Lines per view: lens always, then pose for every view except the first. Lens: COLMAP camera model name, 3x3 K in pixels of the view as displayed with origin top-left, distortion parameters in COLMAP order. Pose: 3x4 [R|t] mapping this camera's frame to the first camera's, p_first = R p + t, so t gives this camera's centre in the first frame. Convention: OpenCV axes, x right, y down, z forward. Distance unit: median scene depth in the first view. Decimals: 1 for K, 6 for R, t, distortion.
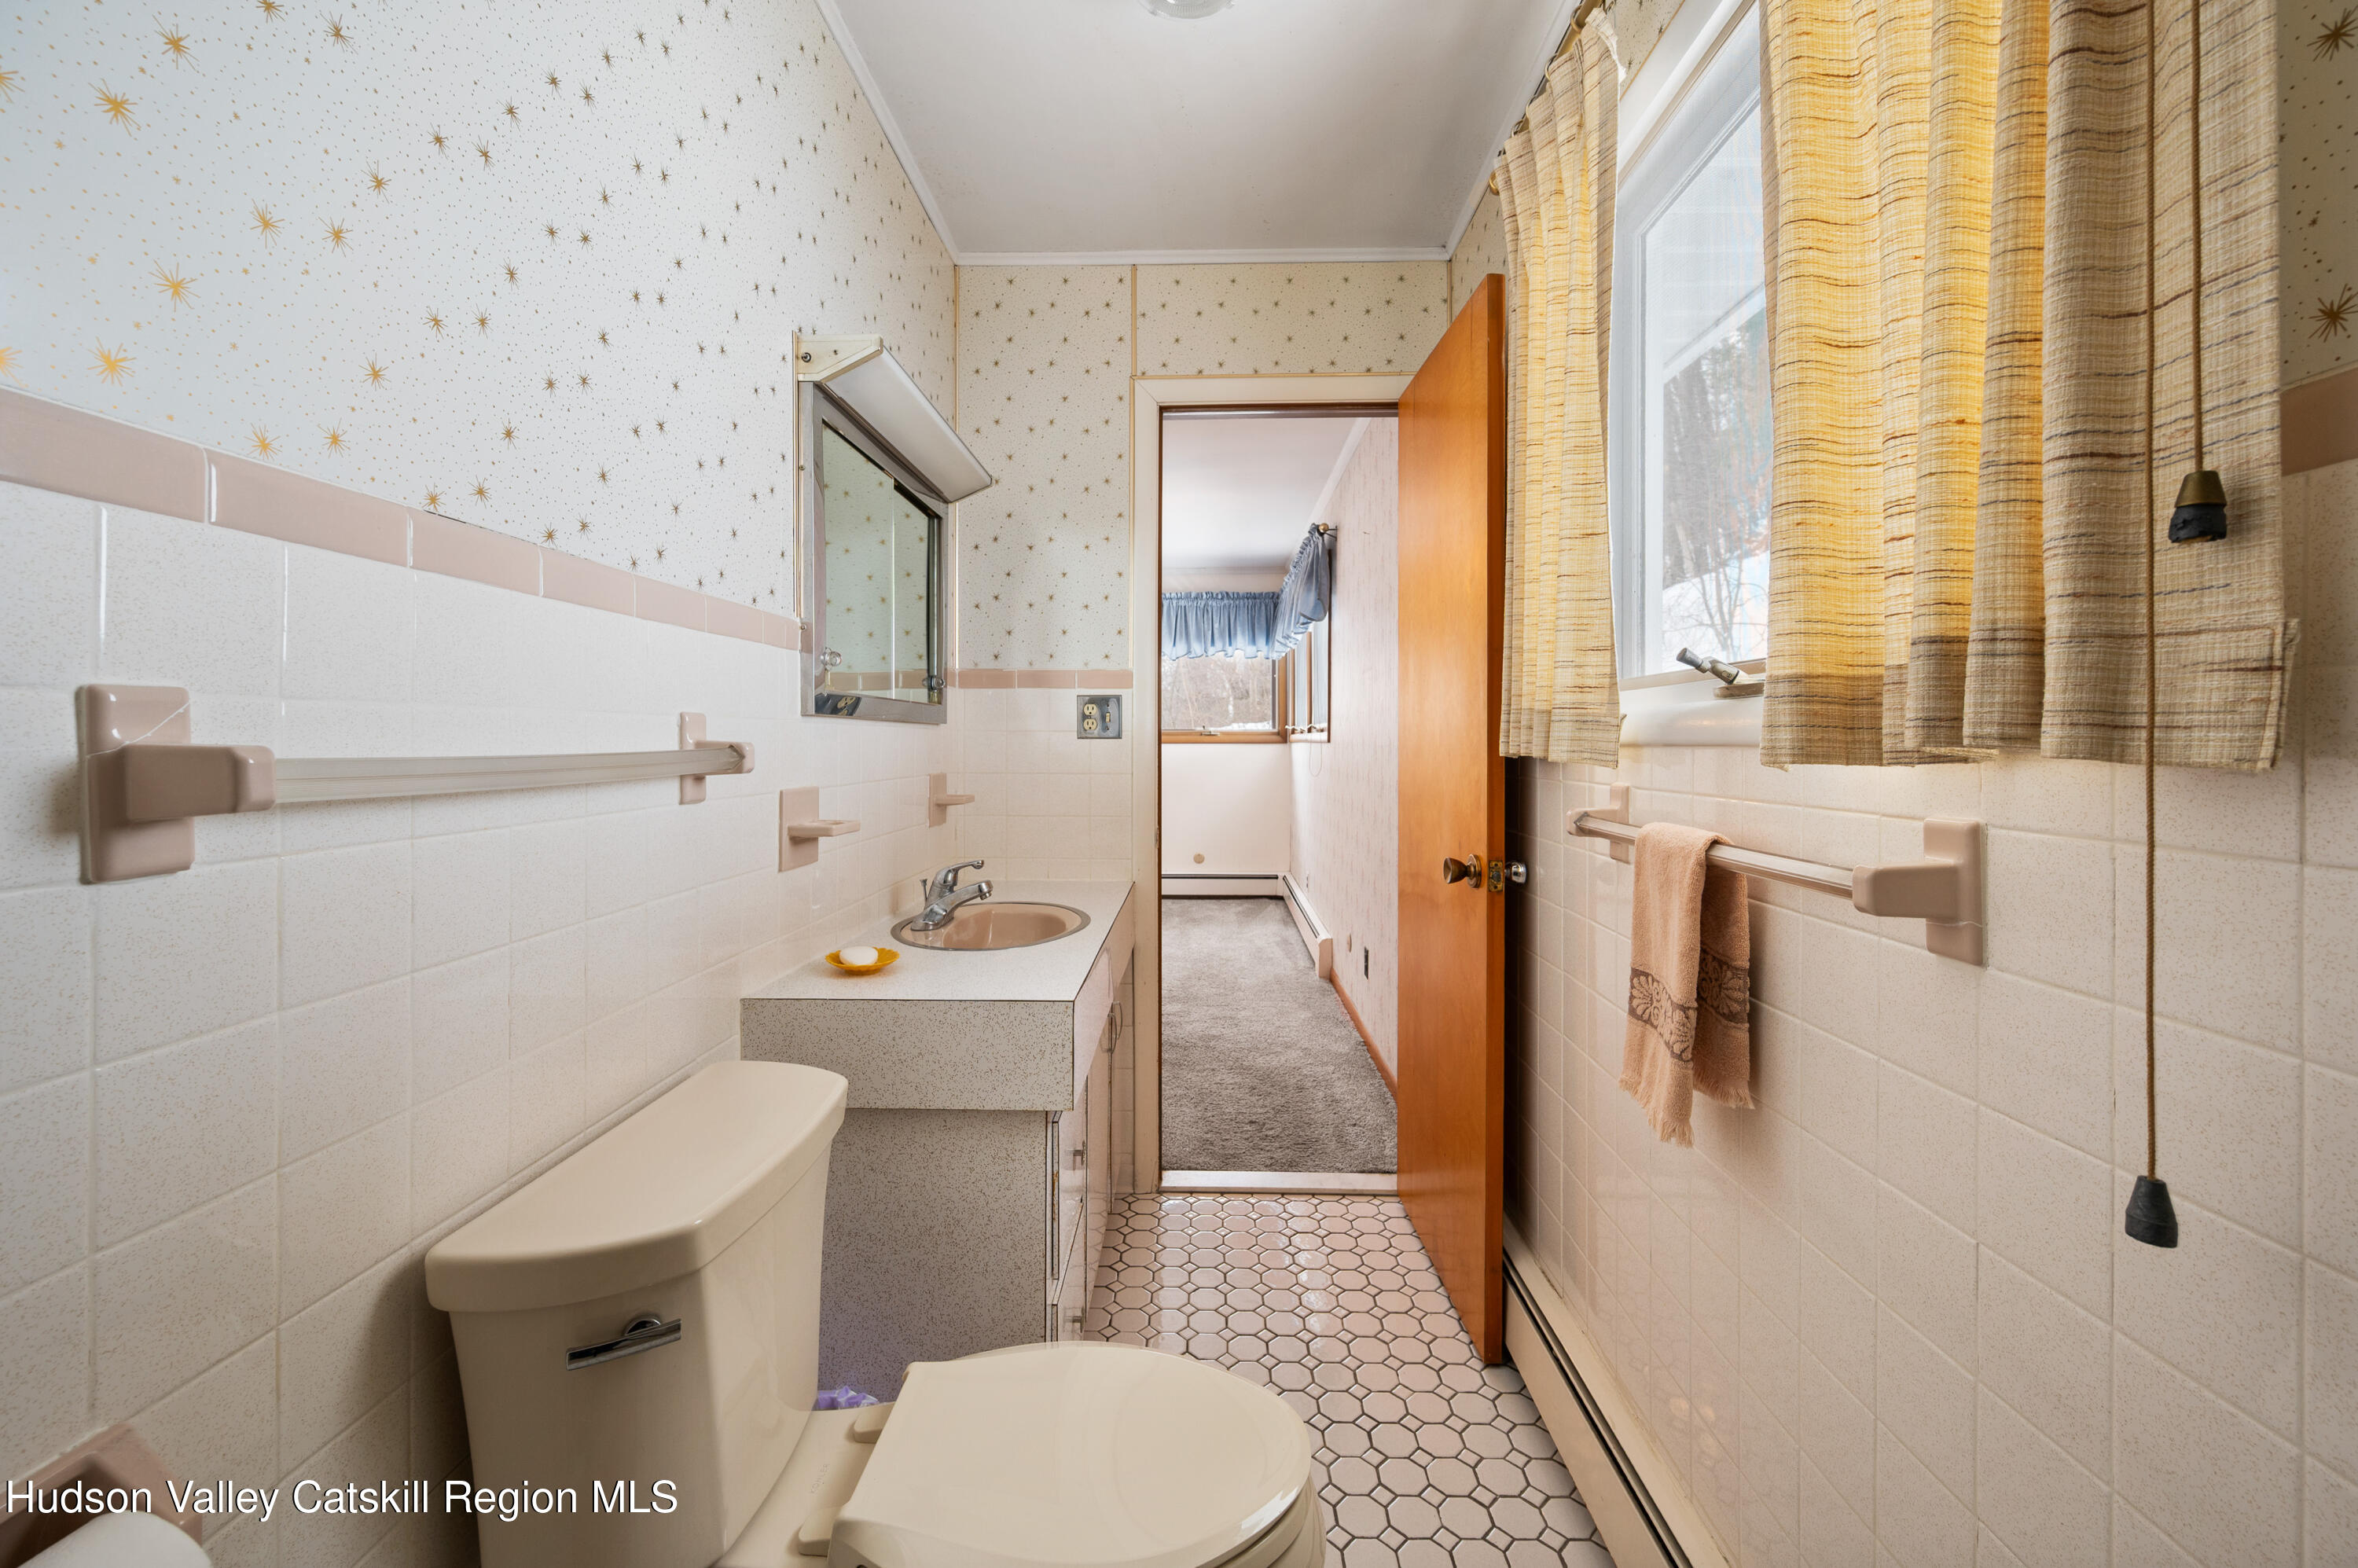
lens RADIAL K [[946.7, 0, 1179.7], [0, 946.7, 730.4], [0, 0, 1]] dist [-0.002177, 0.000361]
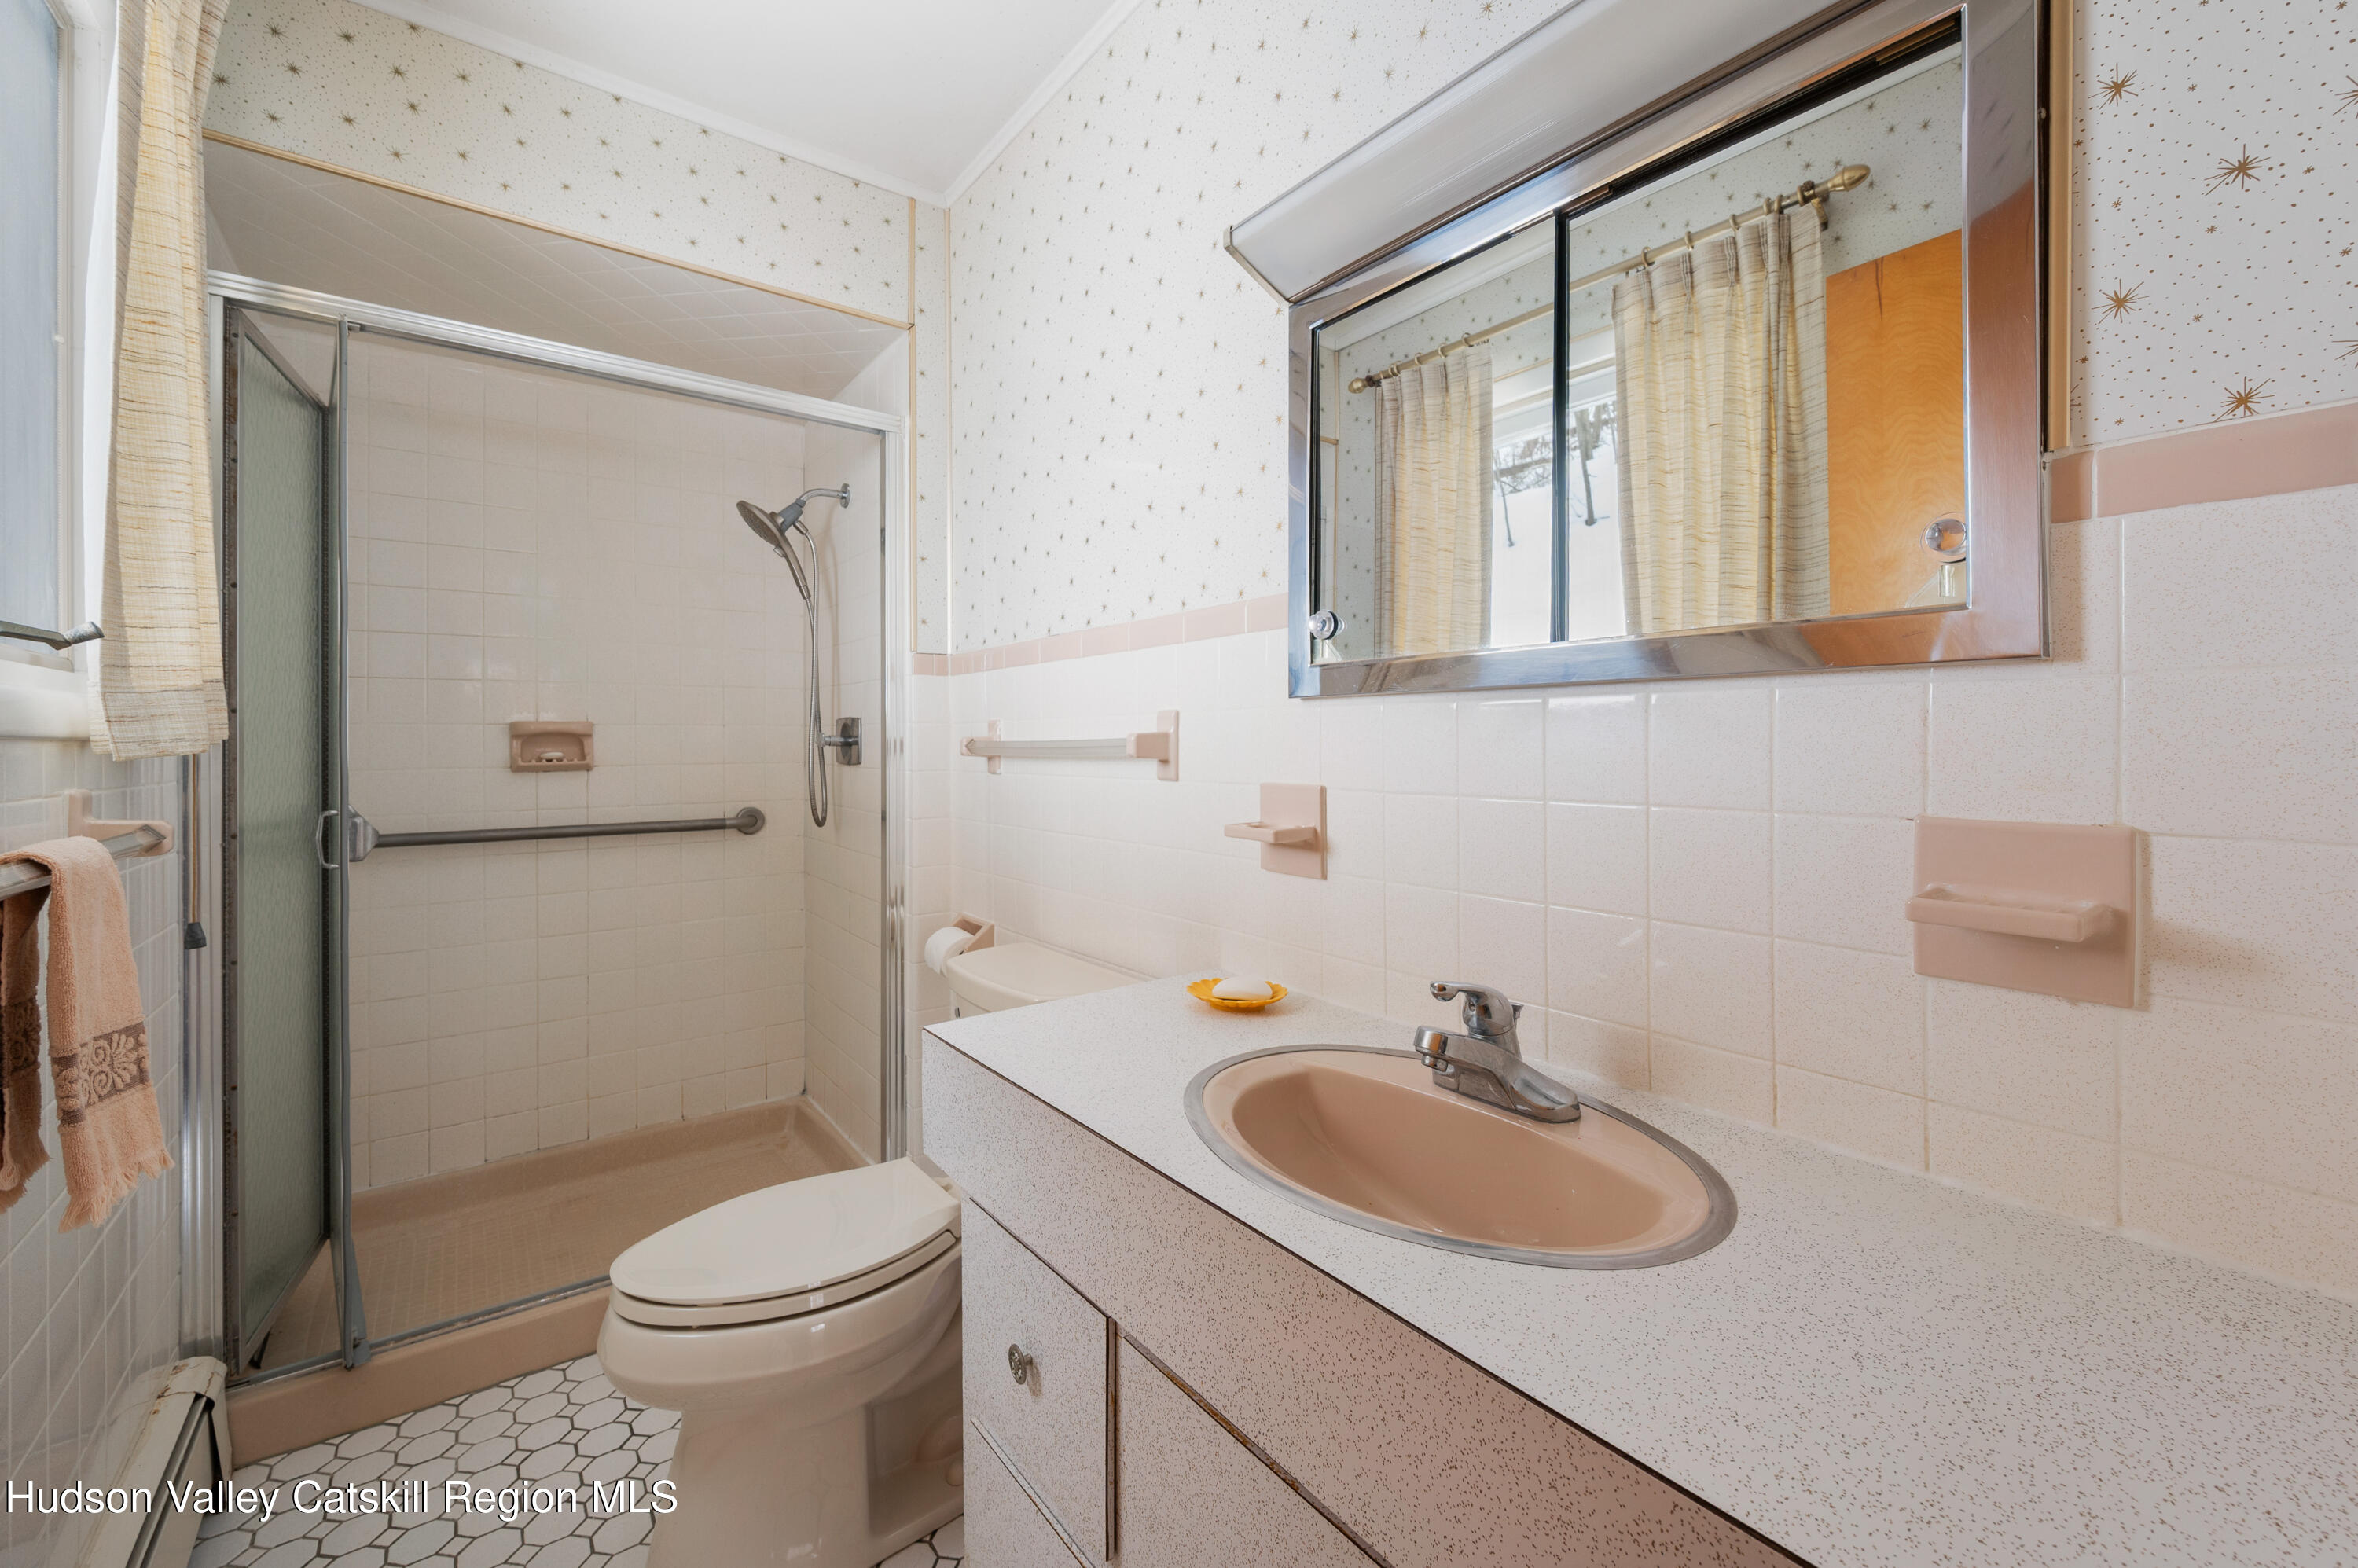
lens RADIAL K [[946.7, 0, 1181.0], [0, 946.7, 766.0], [0, 0, 1]] dist [-0.002177, 0.000361]
pose [[-0.777044, -0.002642, -0.629441, 0.333980], [-0.006379, 0.999973, 0.003678, 0.061917], [0.629414, 0.006874, -0.777039, 2.418054]]
